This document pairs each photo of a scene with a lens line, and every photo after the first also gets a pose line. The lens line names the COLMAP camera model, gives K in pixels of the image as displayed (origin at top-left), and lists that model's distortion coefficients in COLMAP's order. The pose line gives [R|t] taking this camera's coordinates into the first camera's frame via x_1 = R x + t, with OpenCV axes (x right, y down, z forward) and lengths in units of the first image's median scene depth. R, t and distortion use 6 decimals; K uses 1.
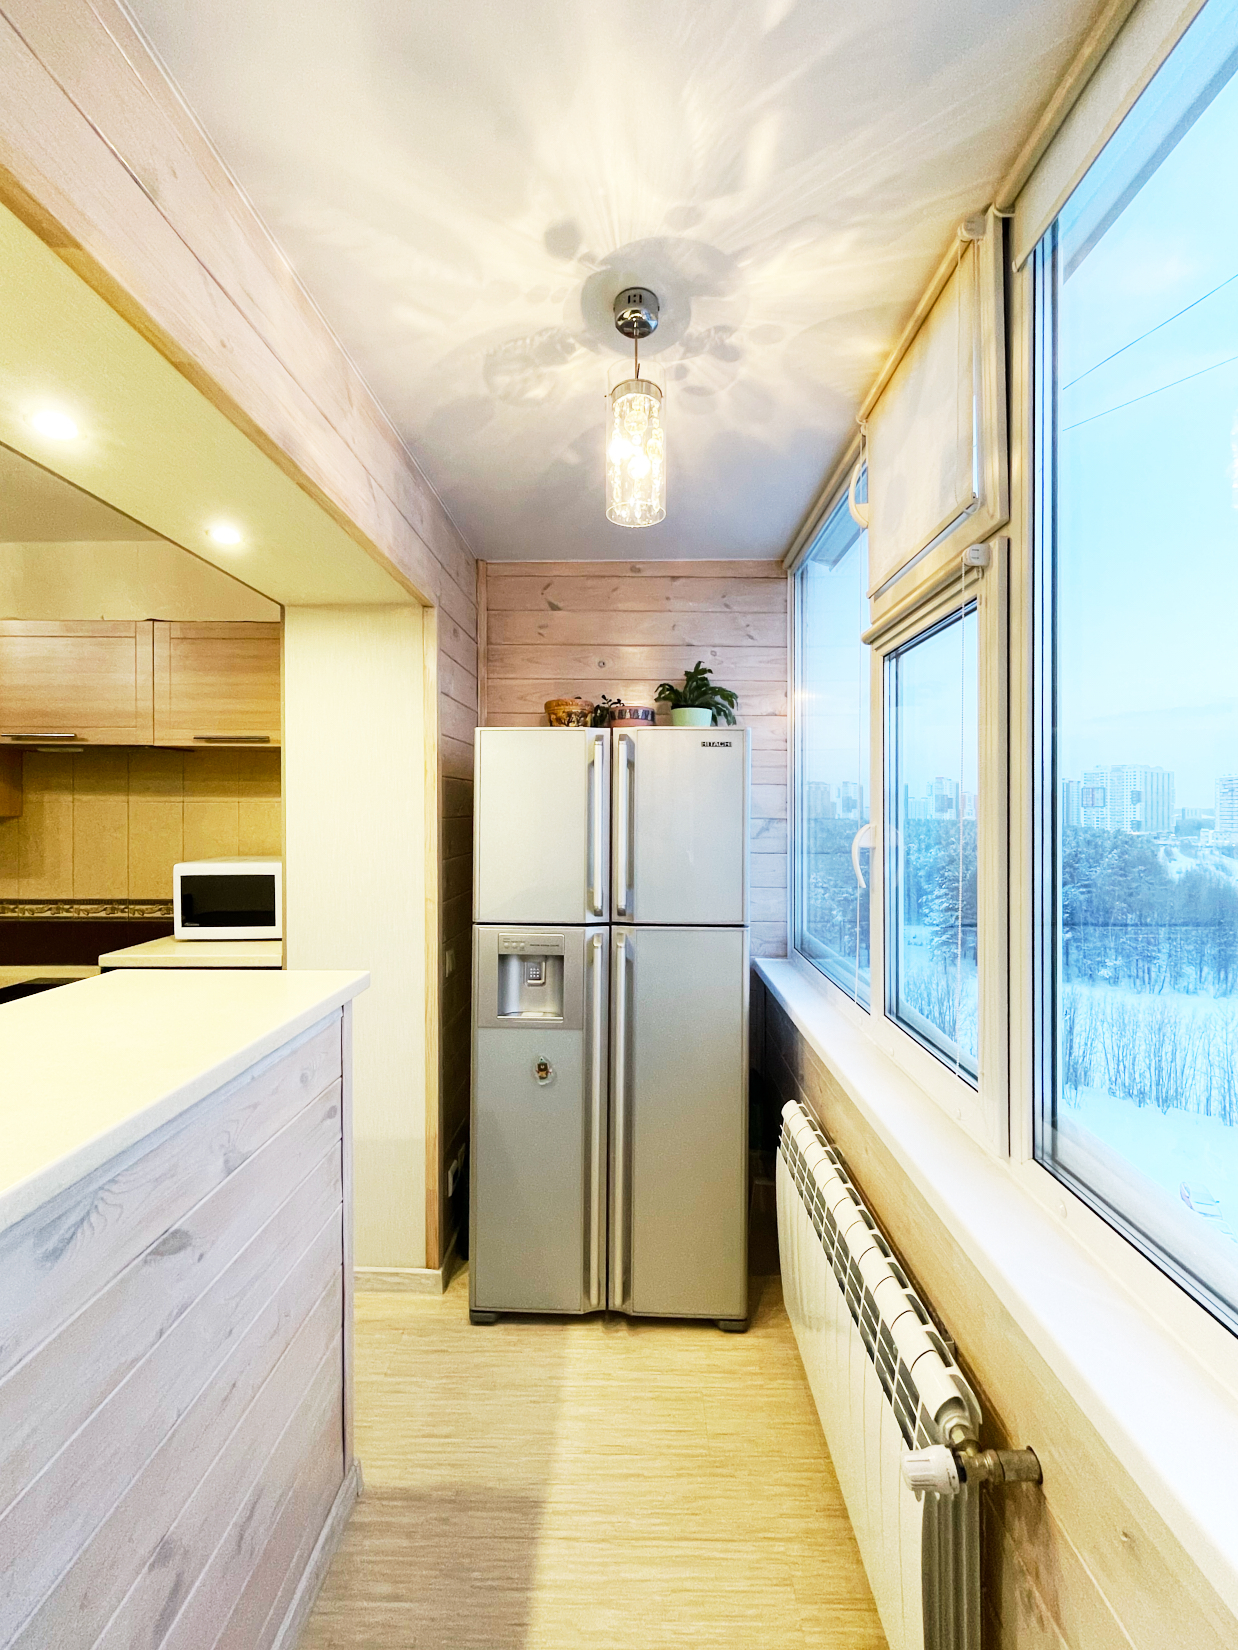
lens RADIAL K [[683.3, 0, 621.2], [0, 683.3, 815.0], [0, 0, 1]] dist [-0.001432, -0.000501]
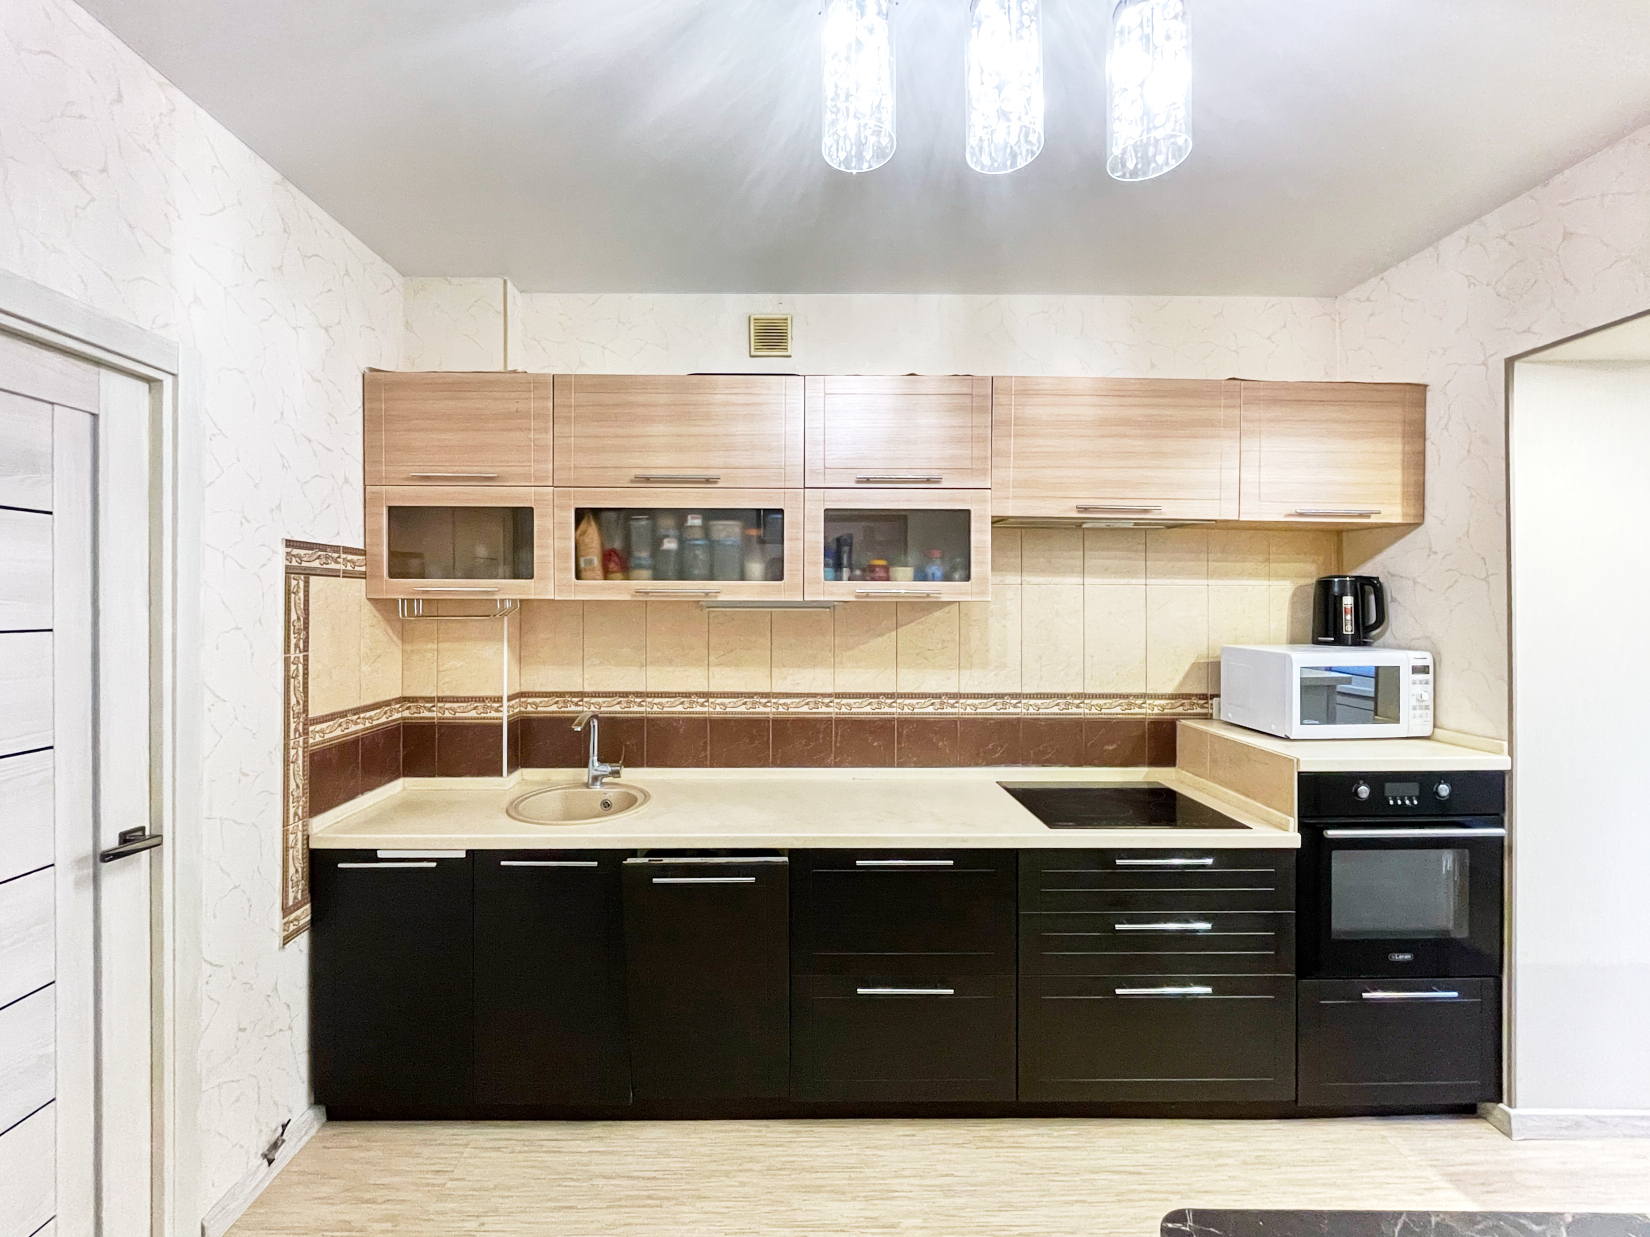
lens RADIAL K [[688.4, 0, 789.3], [0, 688.4, 598.1], [0, 0, 1]] dist [-0.000004, -0.000588]
pose [[0.999620, 0.002471, 0.027468, -1.280680], [-0.002192, 0.999946, -0.010178, 0.010017], [-0.027492, 0.010114, 0.999571, 0.120866]]
